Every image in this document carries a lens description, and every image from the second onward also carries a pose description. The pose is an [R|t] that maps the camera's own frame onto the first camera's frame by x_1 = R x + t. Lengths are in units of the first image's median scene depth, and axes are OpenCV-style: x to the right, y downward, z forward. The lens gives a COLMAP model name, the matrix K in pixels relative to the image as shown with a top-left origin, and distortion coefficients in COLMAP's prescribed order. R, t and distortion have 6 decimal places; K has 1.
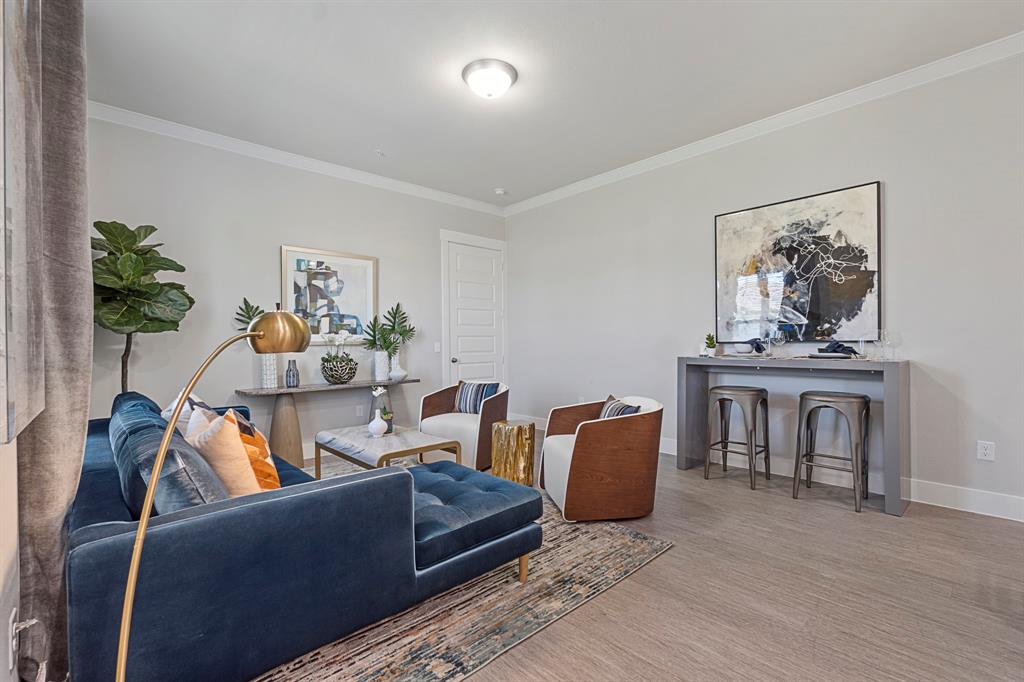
lens RADIAL K [[448.1, 0, 501.4], [0, 448.1, 344.0], [0, 0, 1]] dist [-0.000395, 0.000179]
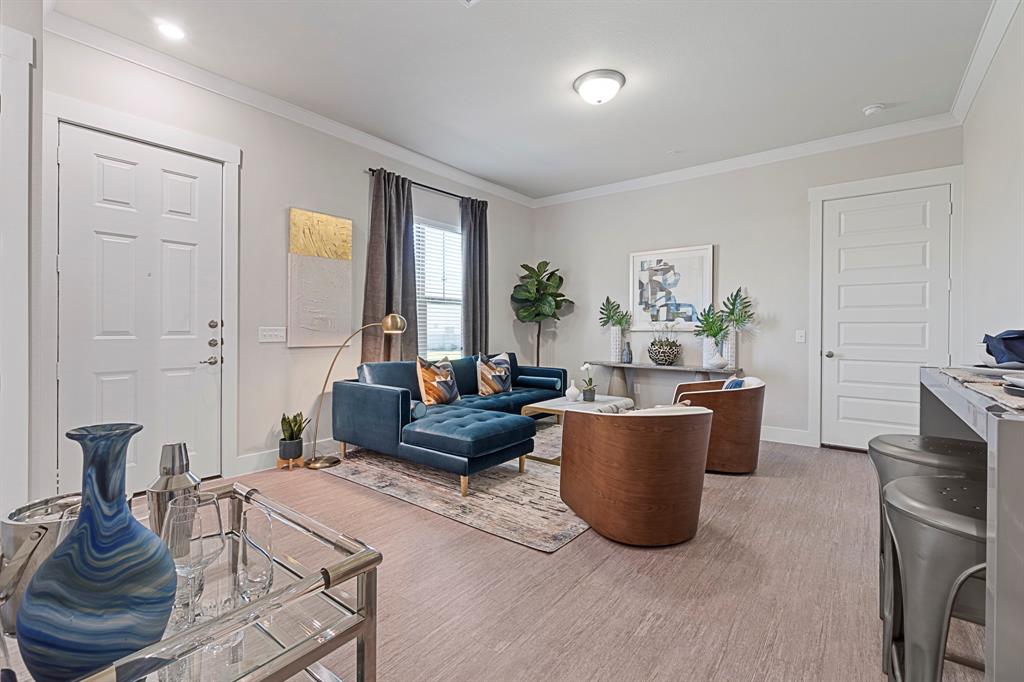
lens RADIAL K [[448.5, 0, 510.0], [0, 448.5, 328.7], [0, 0, 1]] dist [-0.000736, 0.000010]
pose [[0.177071, 0.010433, -0.984143, 0.854726], [-0.012536, 0.999887, 0.008344, -0.010536], [0.984118, 0.010860, 0.177182, 0.512234]]
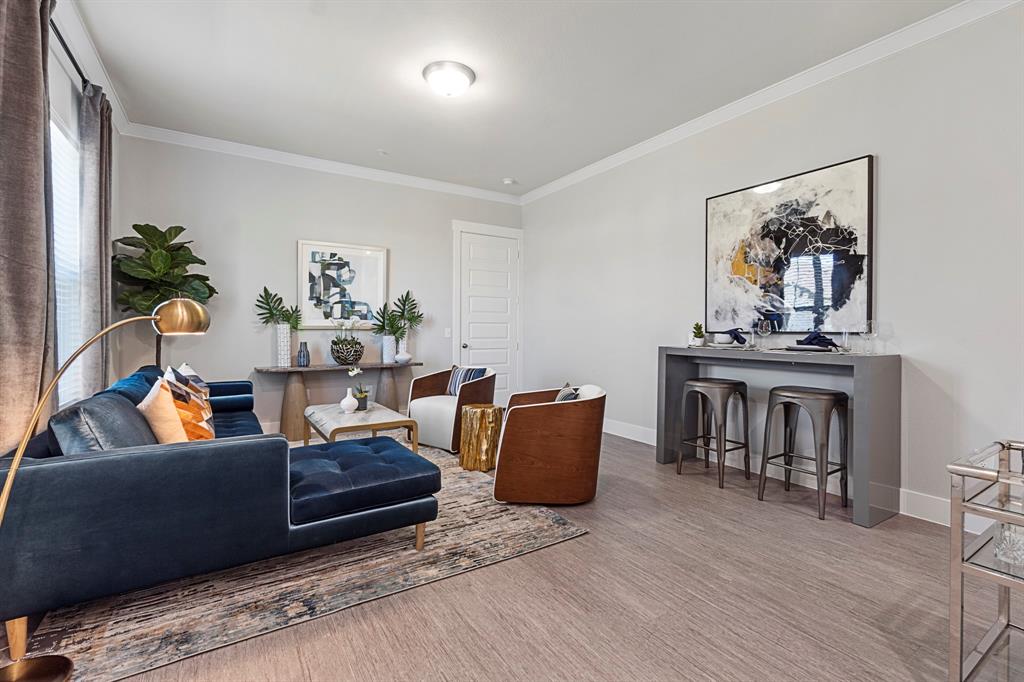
lens RADIAL K [[450.4, 0, 497.5], [0, 450.4, 331.0], [0, 0, 1]] dist [-0.000568, -0.000122]
pose [[0.983473, 0.014727, -0.180457, 0.243668], [-0.014811, 0.999890, 0.000883, -0.000443], [0.180450, 0.001805, 0.983583, -0.019524]]
